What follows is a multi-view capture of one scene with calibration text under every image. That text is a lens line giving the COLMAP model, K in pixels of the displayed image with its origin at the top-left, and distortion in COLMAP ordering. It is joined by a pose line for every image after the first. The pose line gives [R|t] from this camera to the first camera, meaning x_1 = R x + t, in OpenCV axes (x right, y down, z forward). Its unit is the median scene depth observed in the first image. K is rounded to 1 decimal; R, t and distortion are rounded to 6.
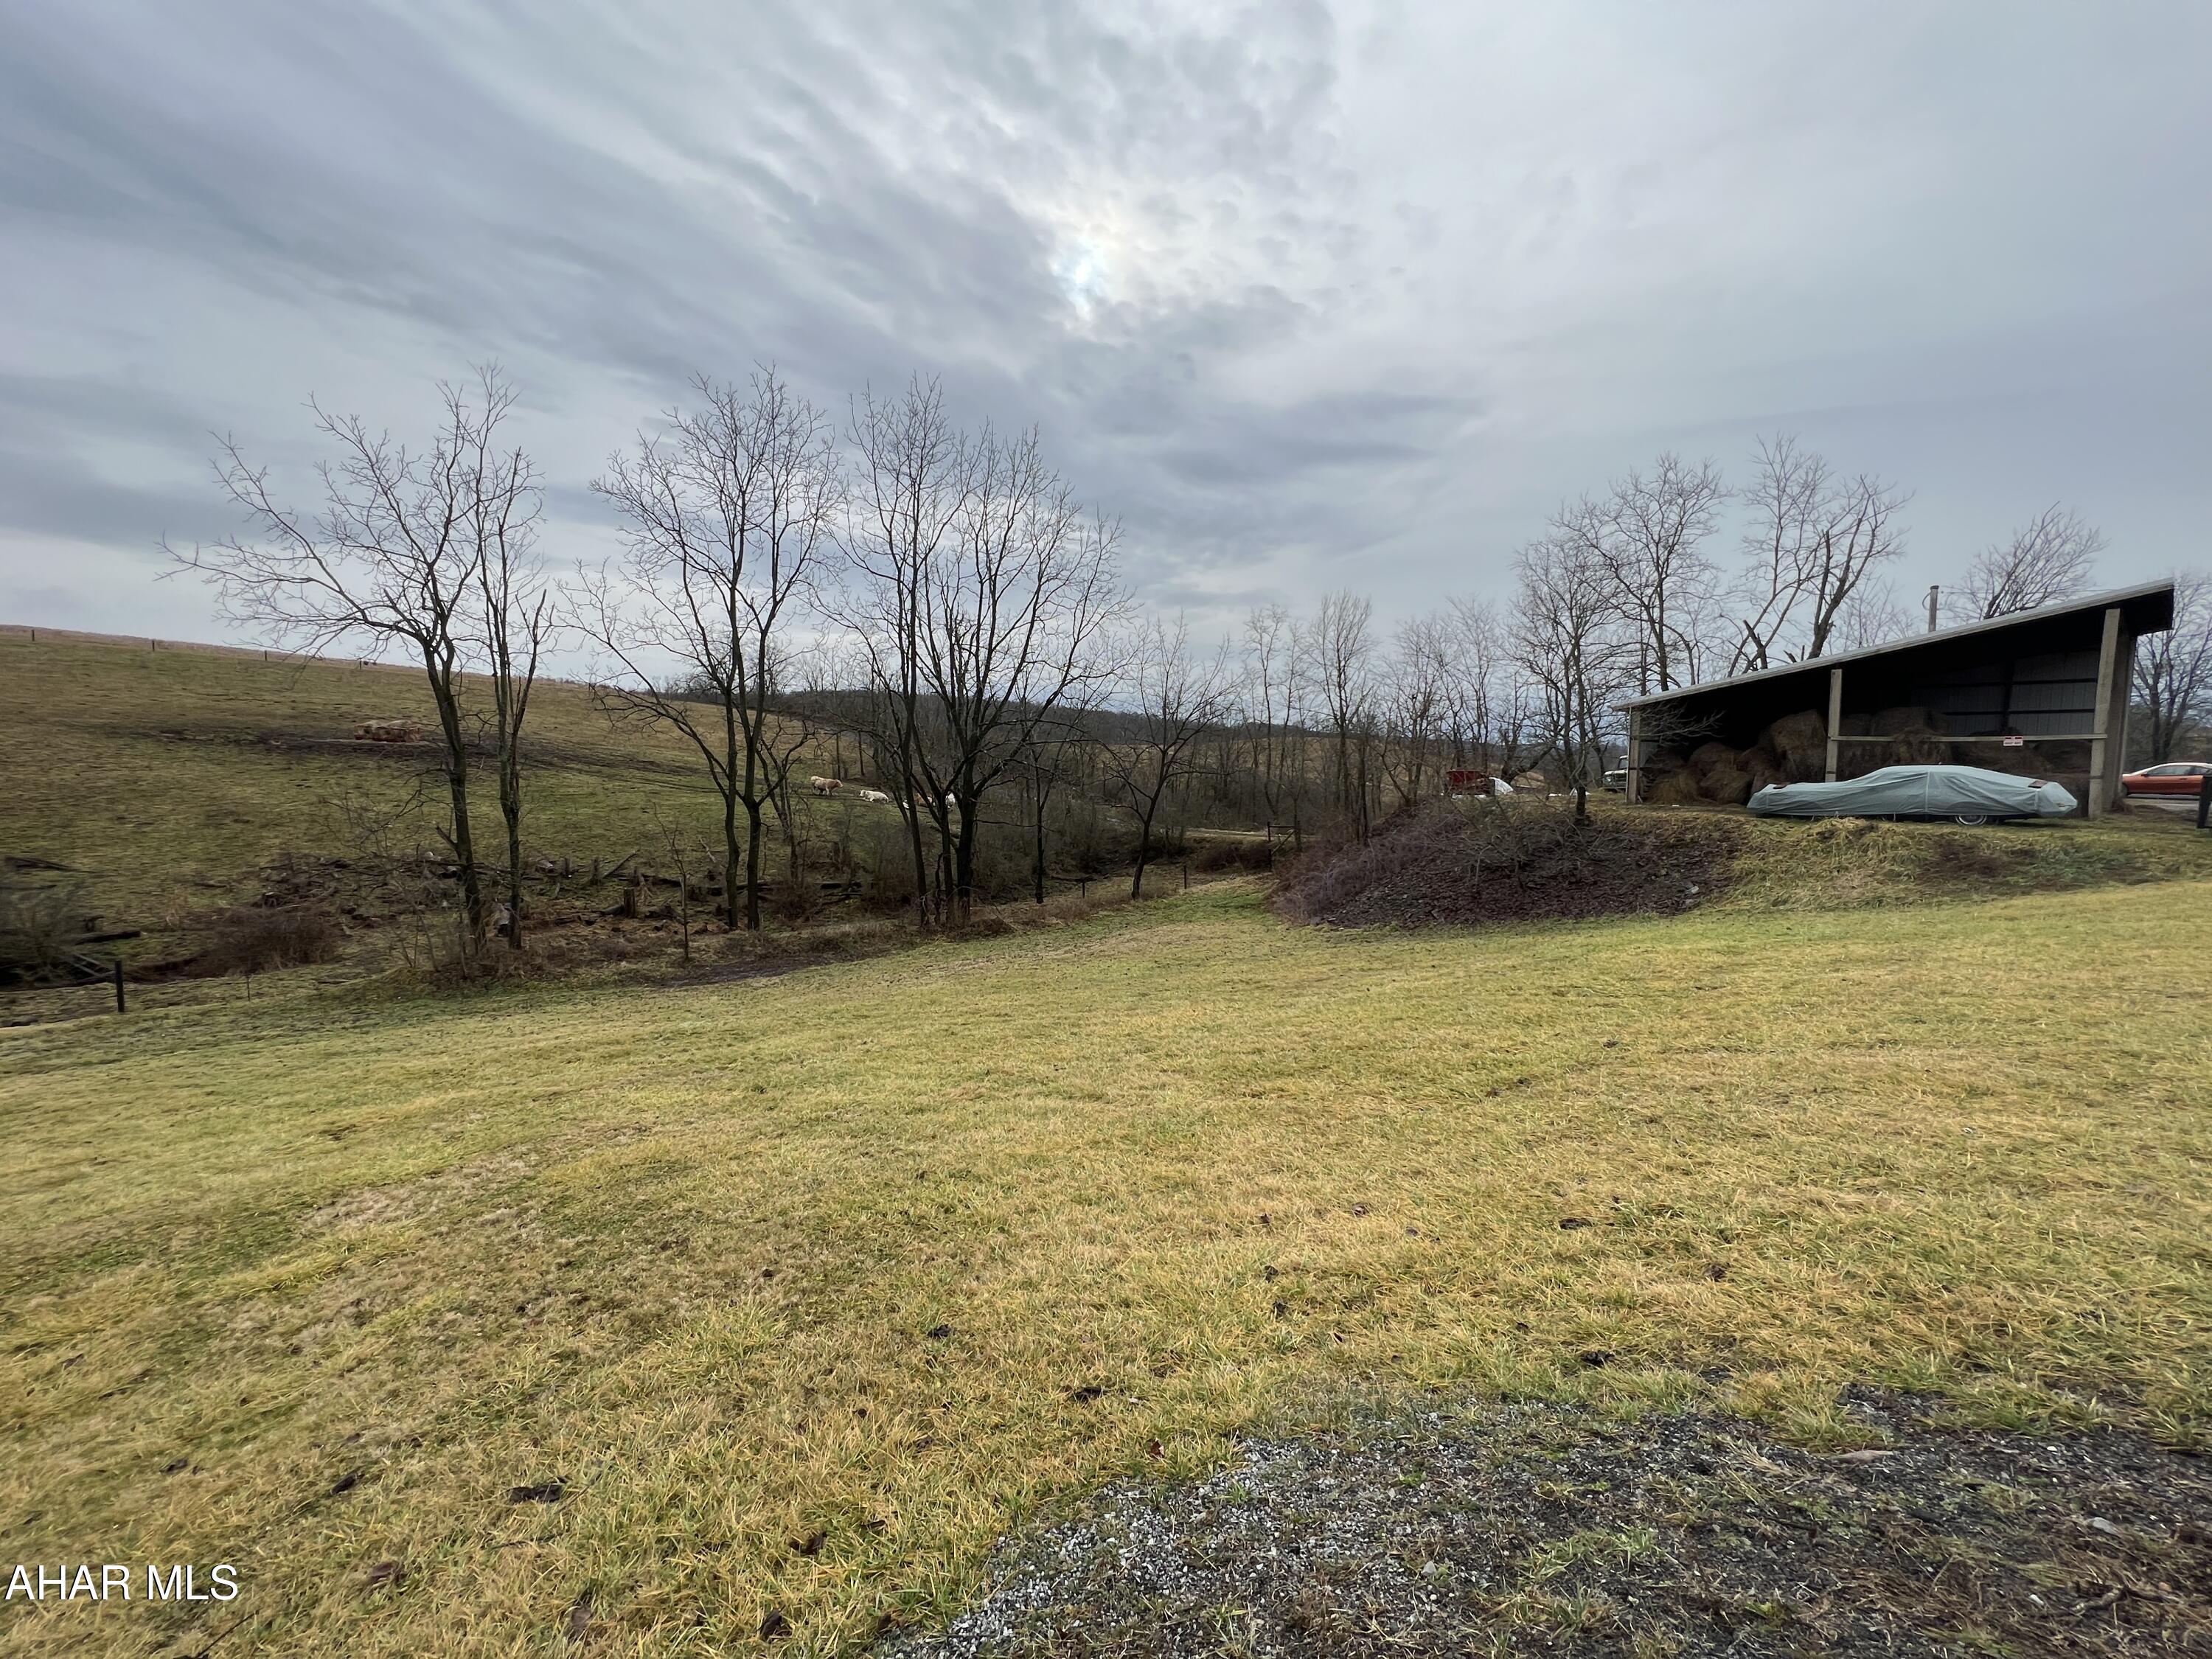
lens RADIAL K [[882.6, 0, 1096.4], [0, 882.6, 814.2], [0, 0, 1]] dist [-0.002209, 0.000798]
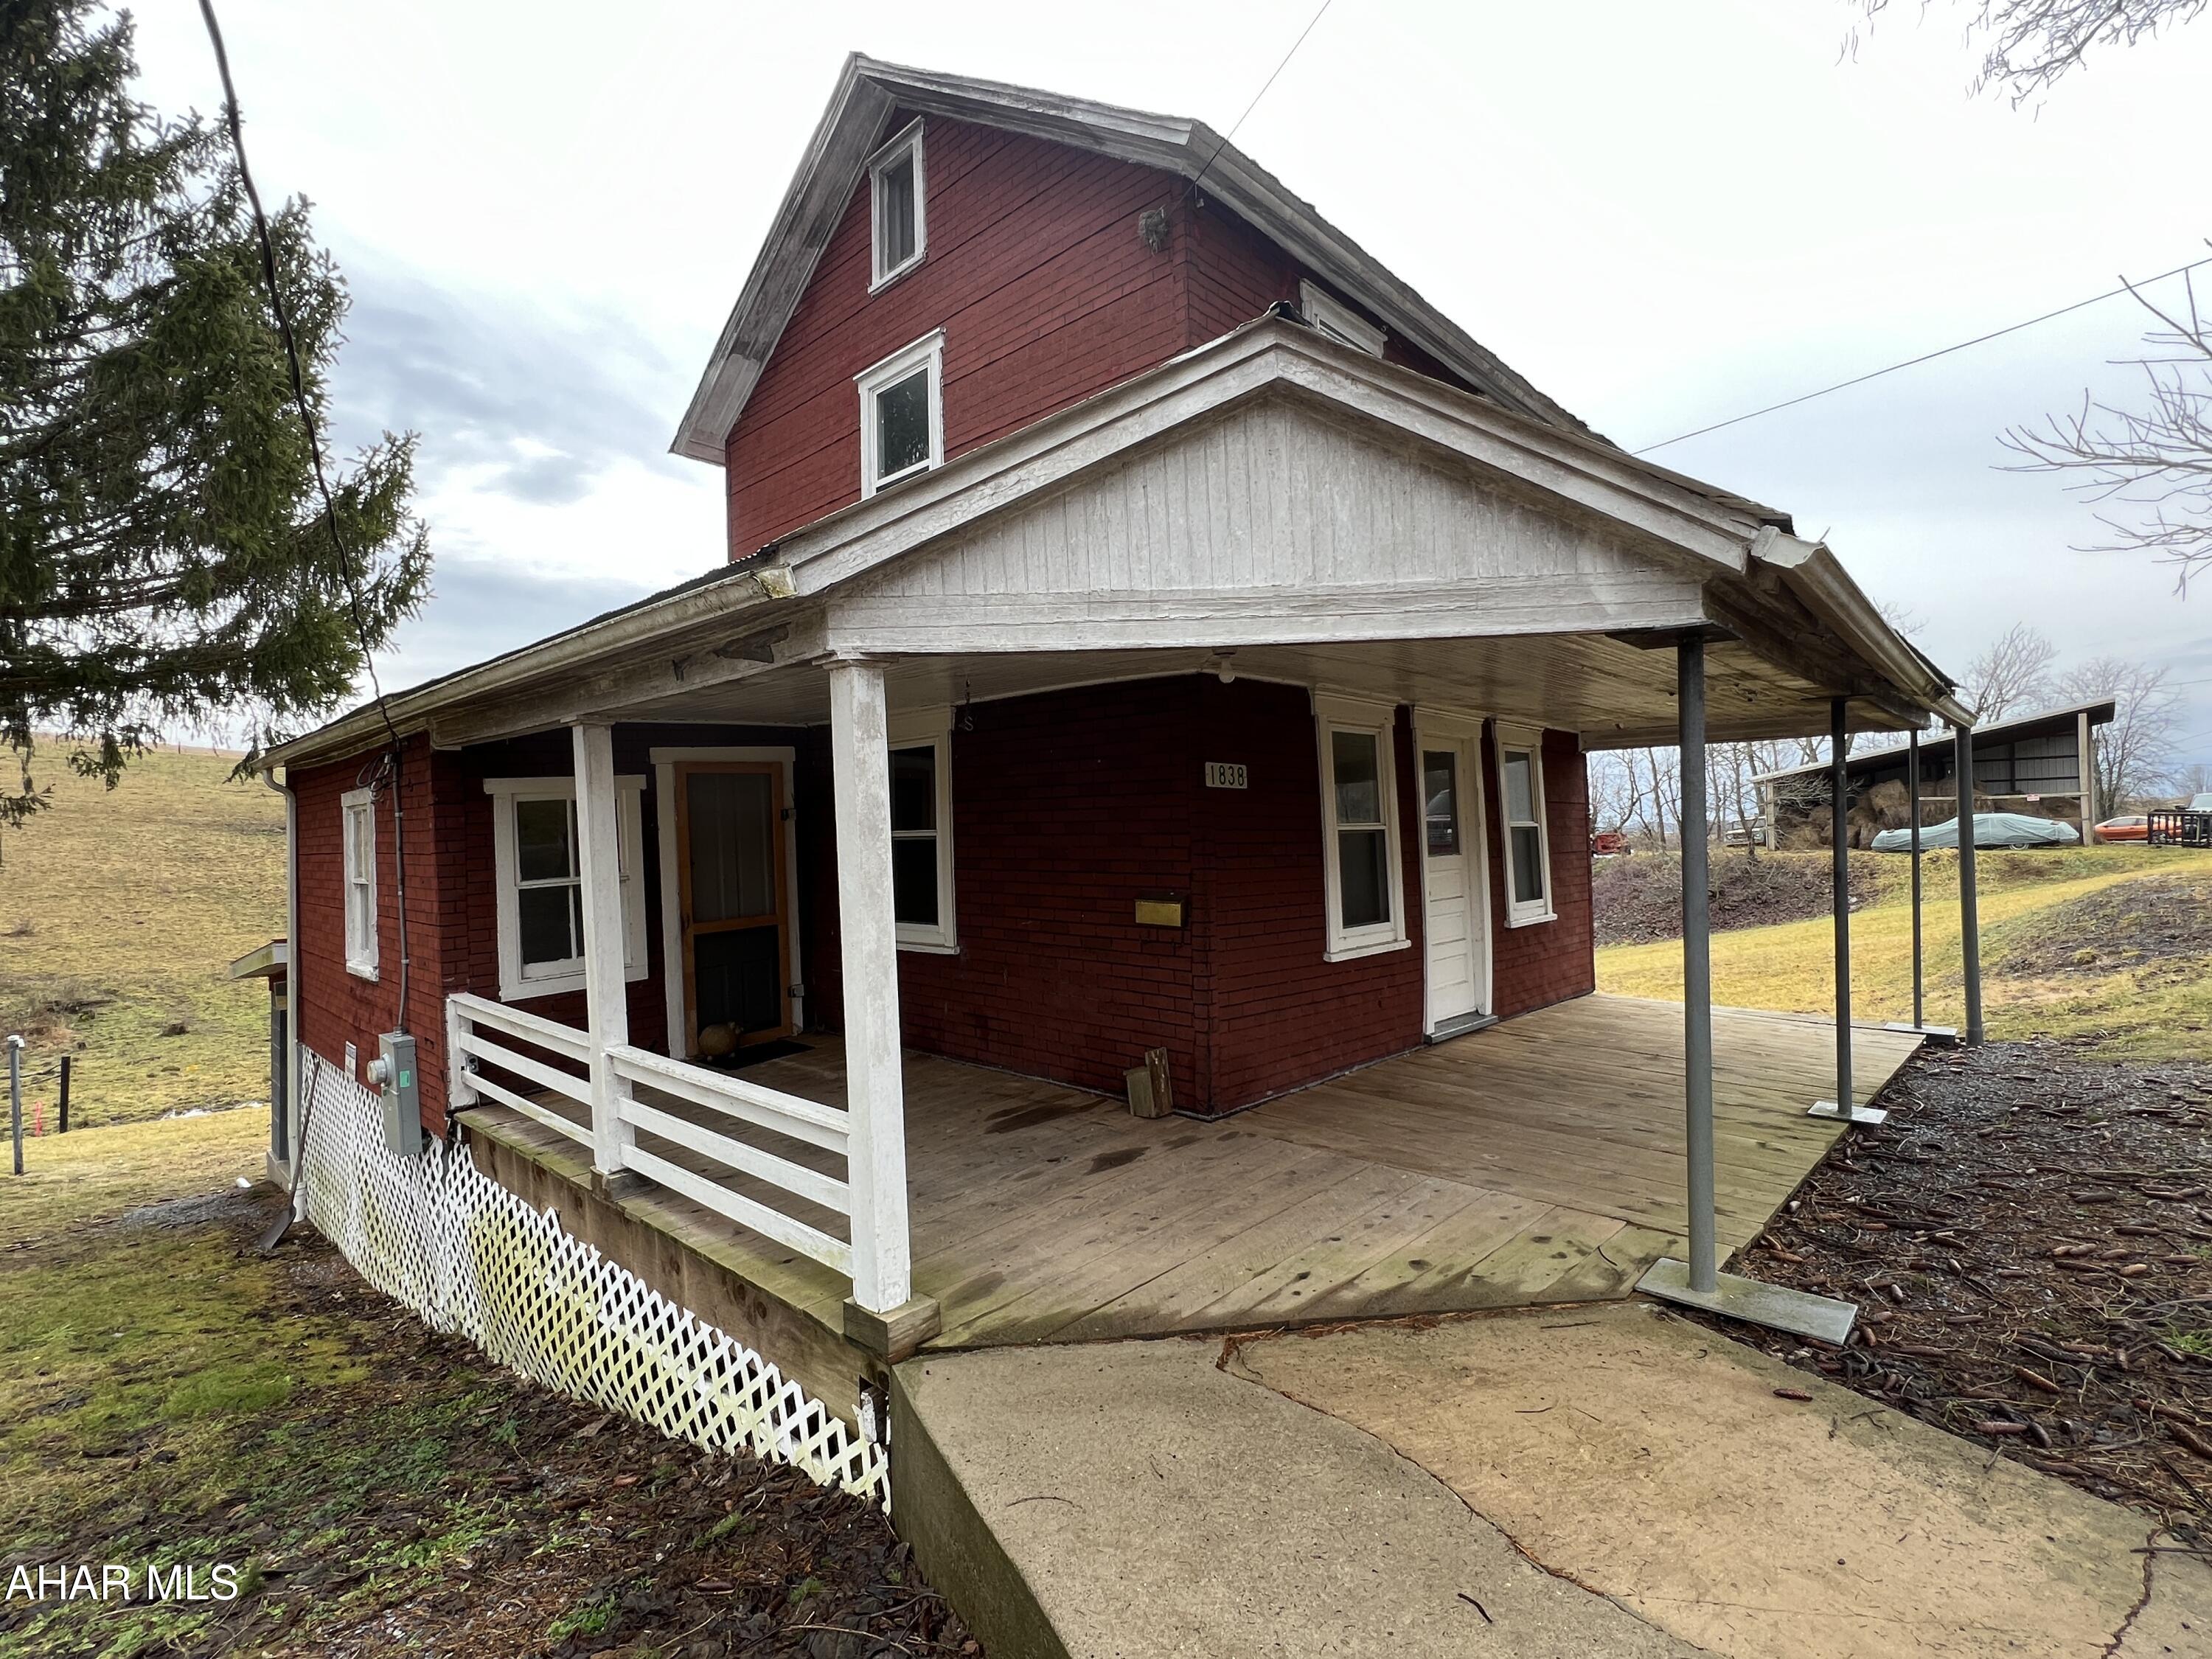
lens RADIAL K [[1036.5, 0, 1097.6], [0, 1036.5, 827.0], [0, 0, 1]] dist [-0.003380, 0.001138]
pose [[0.993830, -0.018803, 0.109309, -0.759973], [0.028357, 0.995847, -0.086518, 0.076362], [-0.107228, 0.089084, 0.990235, -0.590266]]
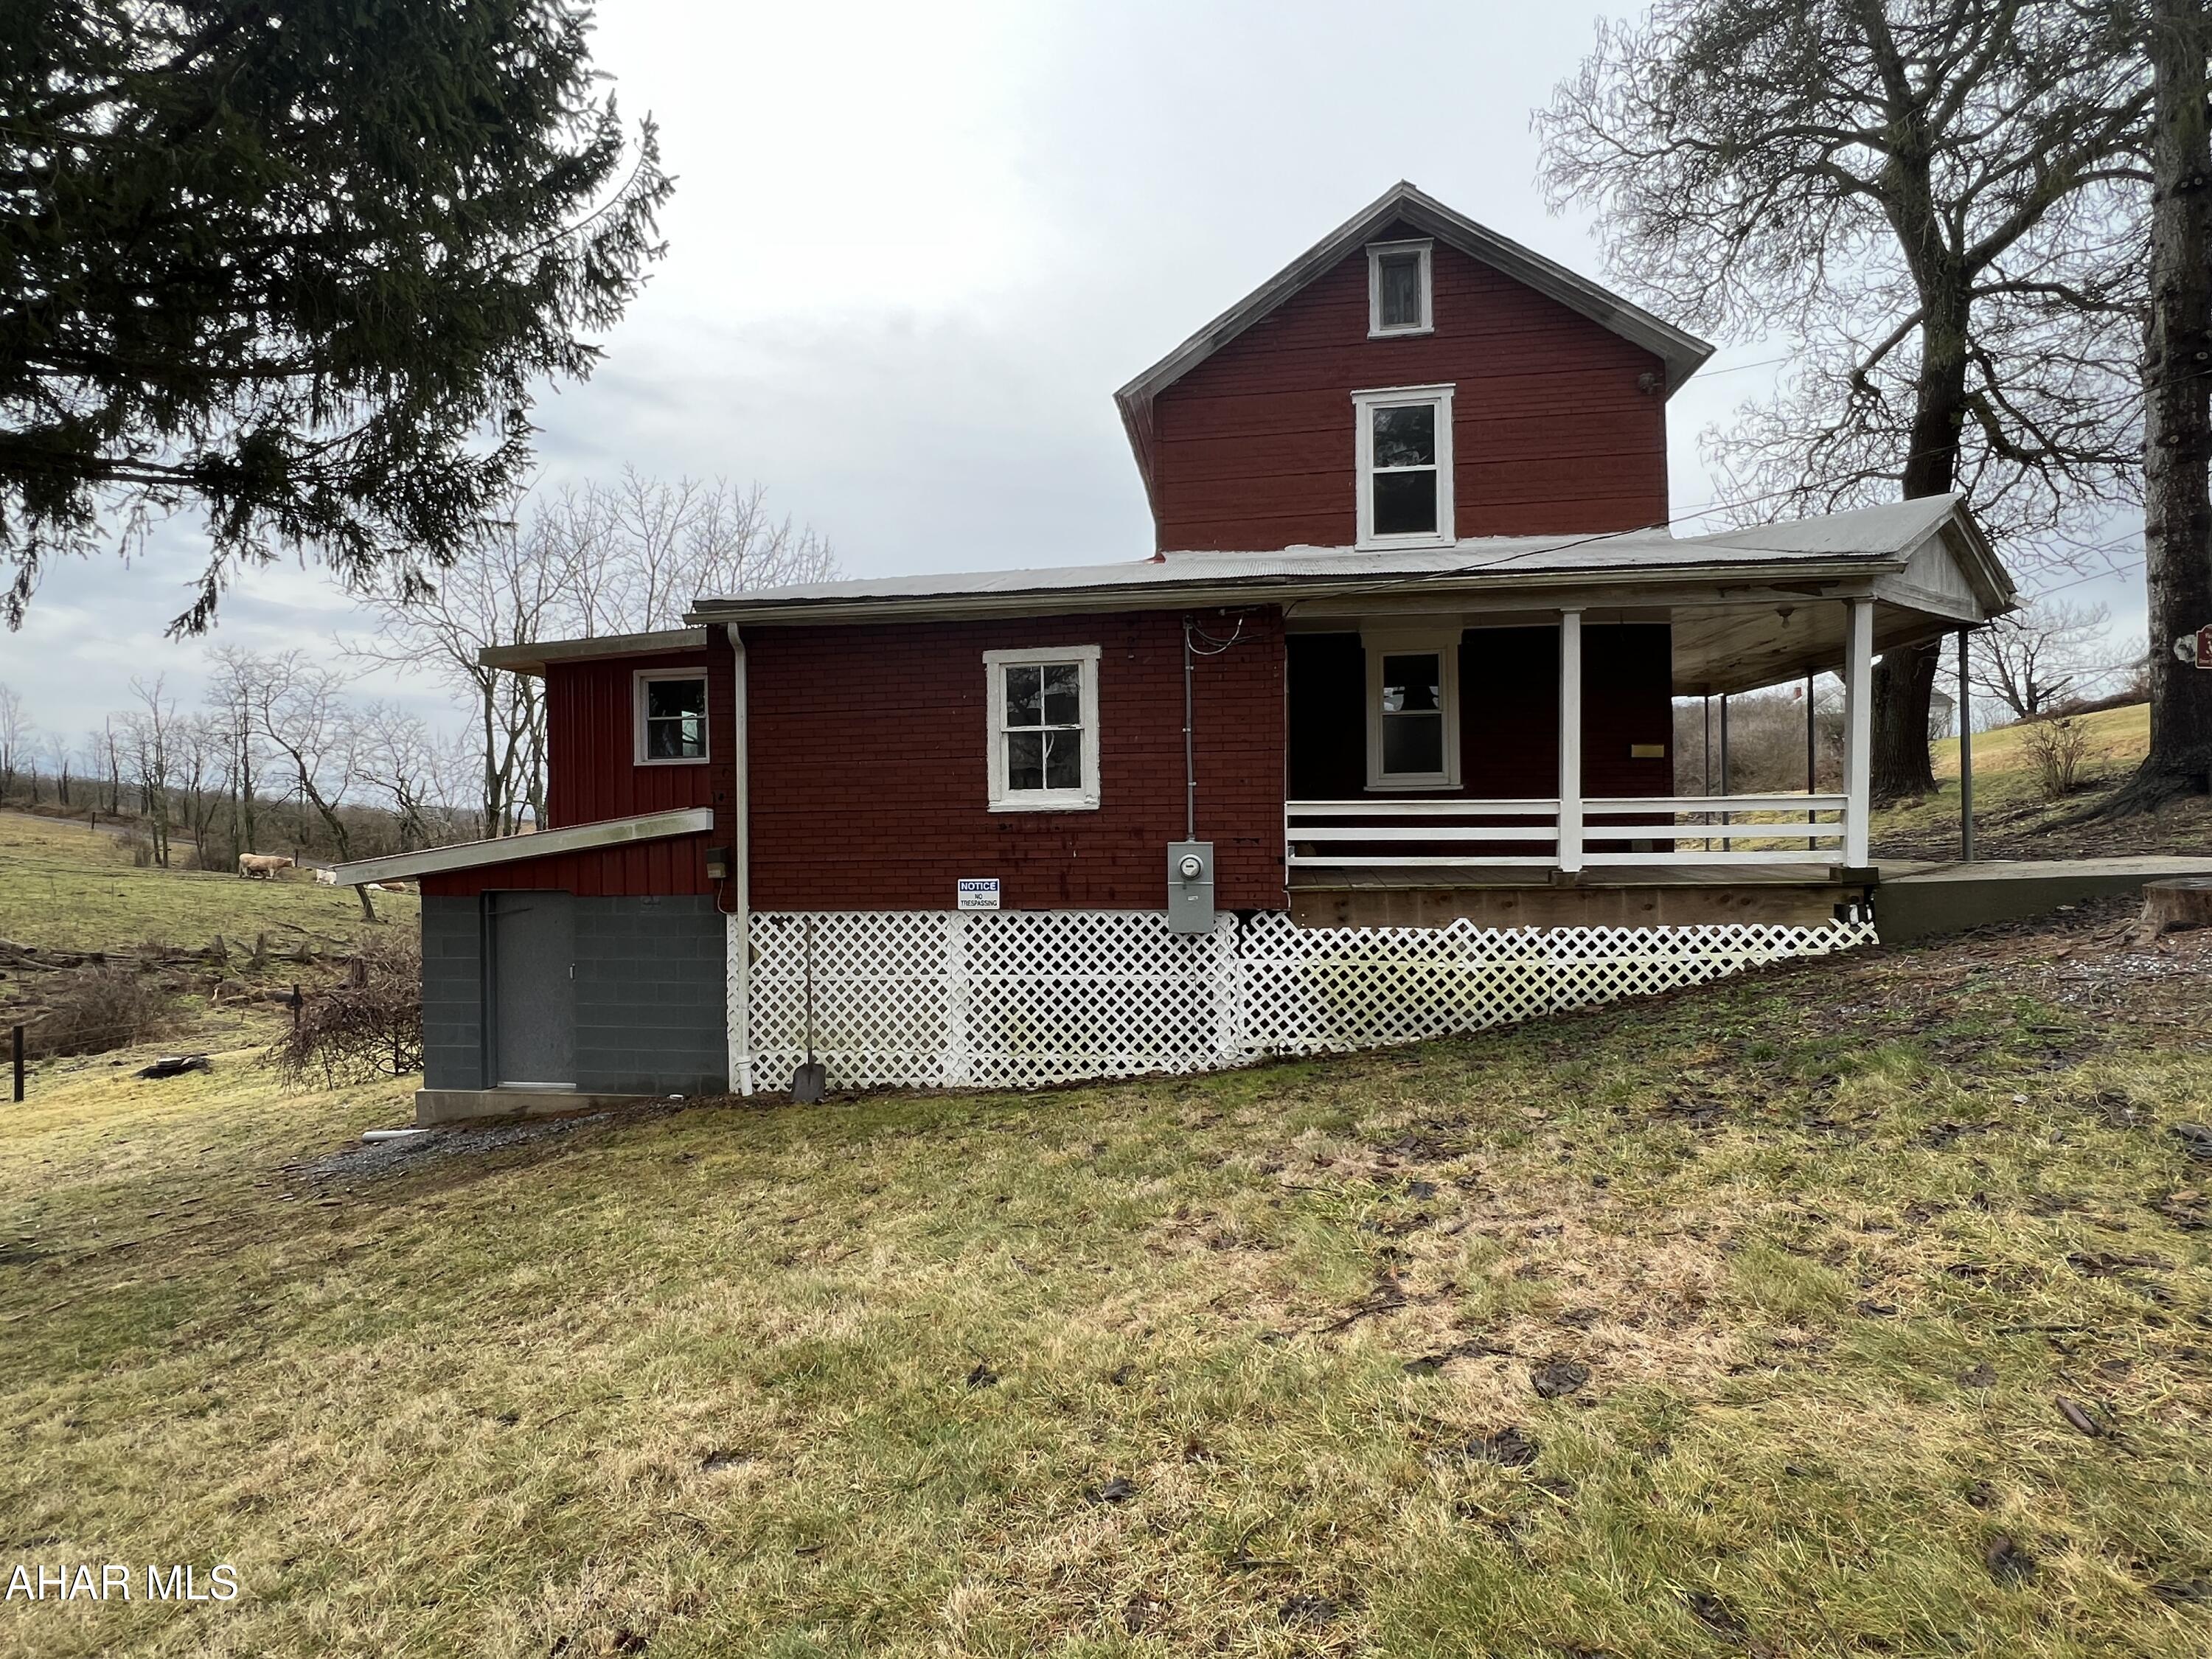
lens RADIAL K [[1107.4, 0, 1097.0], [0, 1107.4, 833.0], [0, 0, 1]] dist [-0.003001, -0.001243]
pose [[0.747639, -0.016393, 0.663903, -1.228609], [0.069845, 0.996092, -0.054060, 0.121592], [-0.660422, 0.086788, 0.745862, -0.546442]]
